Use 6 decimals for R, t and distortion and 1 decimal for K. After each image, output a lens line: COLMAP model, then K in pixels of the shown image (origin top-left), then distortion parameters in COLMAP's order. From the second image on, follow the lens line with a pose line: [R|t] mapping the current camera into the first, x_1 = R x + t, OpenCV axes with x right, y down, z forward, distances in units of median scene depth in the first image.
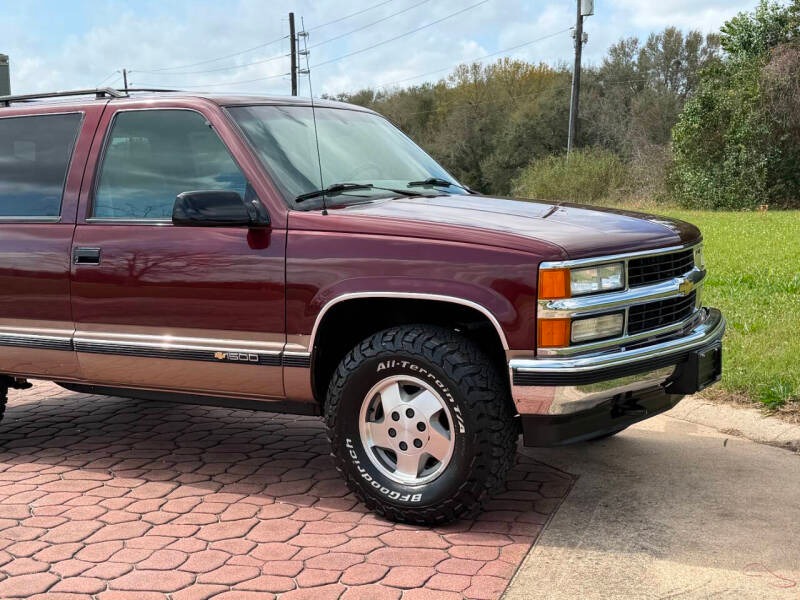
lens RADIAL K [[1353.2, 0, 400.7], [0, 1353.2, 322.0], [0, 0, 1]] dist [0.173130, -0.189509]
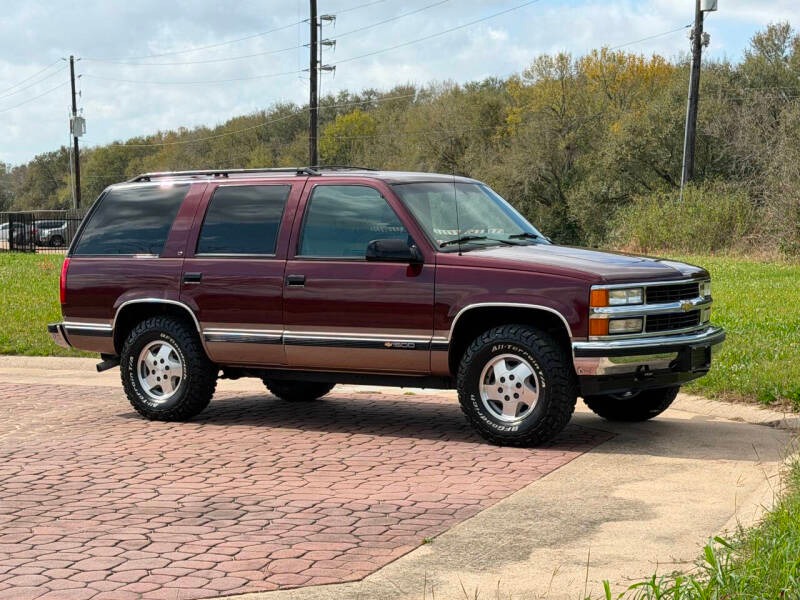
lens RADIAL K [[2249.1, 0, 400.0], [0, 2249.1, 300.0], [0, 0, 1]] dist [0.254260, -0.675821]
pose [[0.999648, 0.021450, -0.015627, -0.074822], [-0.022409, 0.997693, -0.064079, 0.129154], [0.014216, 0.064407, 0.997822, -1.468546]]
